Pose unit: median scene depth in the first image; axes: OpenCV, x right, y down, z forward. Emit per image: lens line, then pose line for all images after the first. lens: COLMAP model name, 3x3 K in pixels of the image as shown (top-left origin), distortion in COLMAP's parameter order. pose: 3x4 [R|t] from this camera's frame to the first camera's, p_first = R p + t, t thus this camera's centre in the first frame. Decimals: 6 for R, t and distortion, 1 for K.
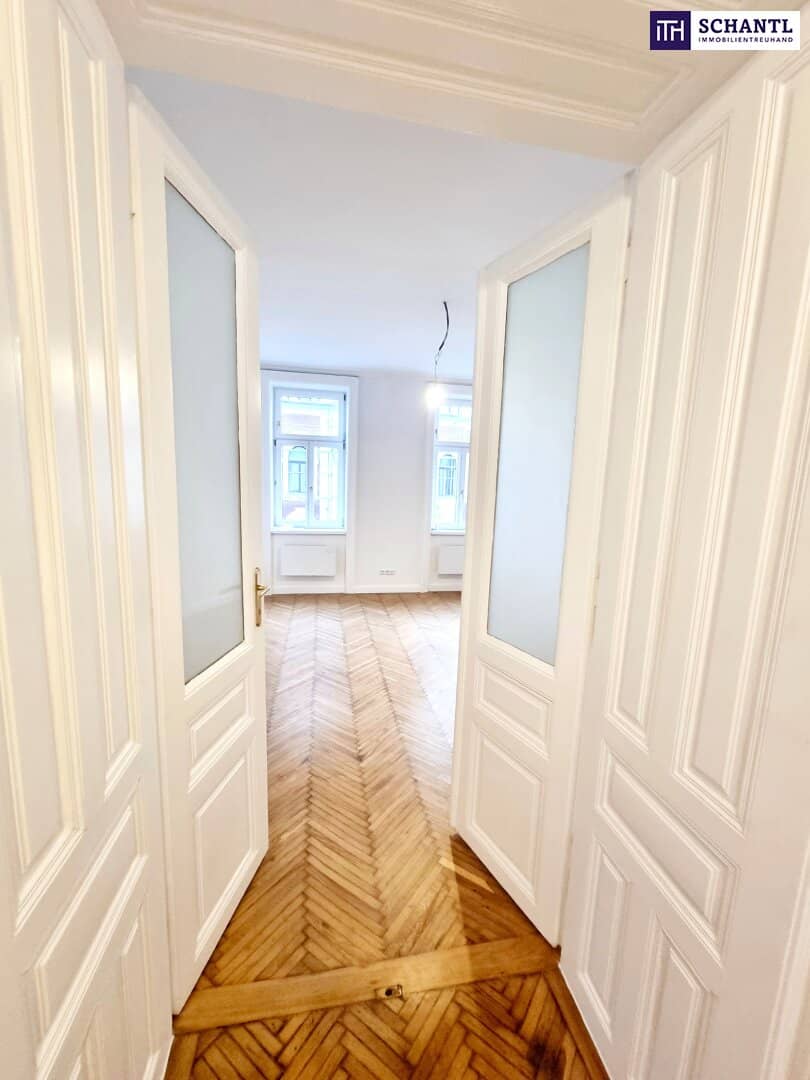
lens RADIAL K [[443.4, 0, 405.0], [0, 443.4, 540.0], [0, 0, 1]] dist [-0.002912, 0.000164]
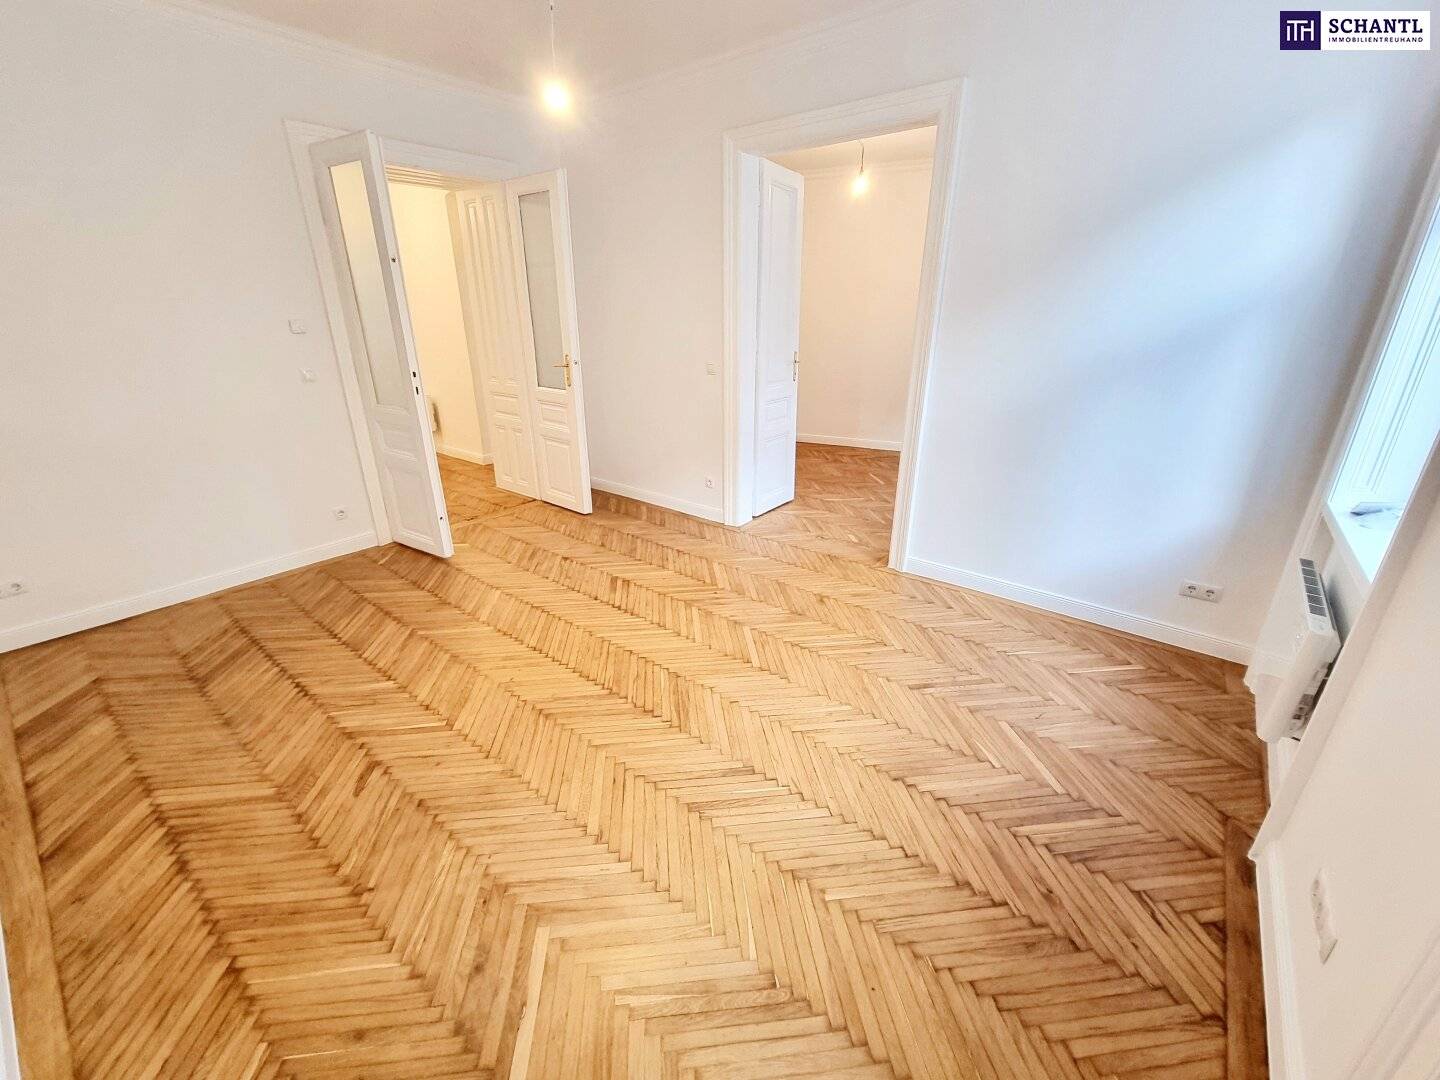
lens RADIAL K [[591.2, 0, 726.2], [0, 591.2, 541.7], [0, 0, 1]] dist [-0.002912, 0.000164]
pose [[-0.757001, 0.201163, -0.621677, 0.388995], [-0.121214, 0.891682, 0.436131, -0.196022], [0.642072, 0.405507, -0.650621, 1.646029]]
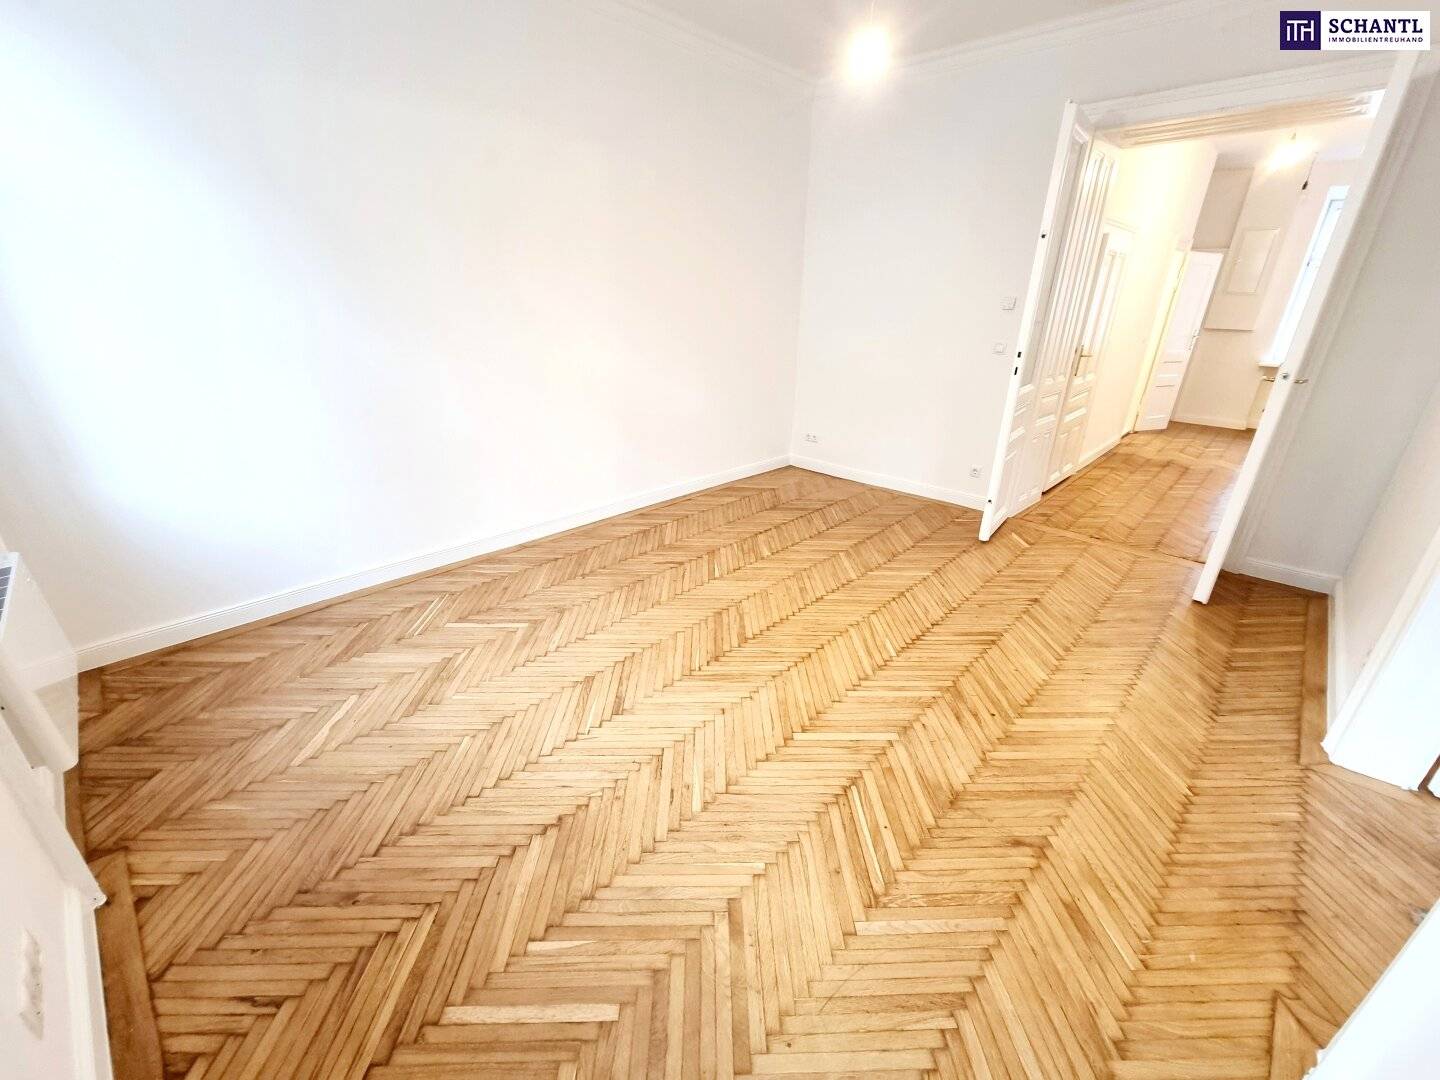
lens RADIAL K [[591.2, 0, 726.2], [0, 591.2, 541.7], [0, 0, 1]] dist [-0.002912, 0.000164]
pose [[-0.587018, -0.361419, 0.724422, -0.419312], [0.073853, 0.867180, 0.492487, -0.198348], [-0.806199, 0.342600, -0.482358, 1.516975]]
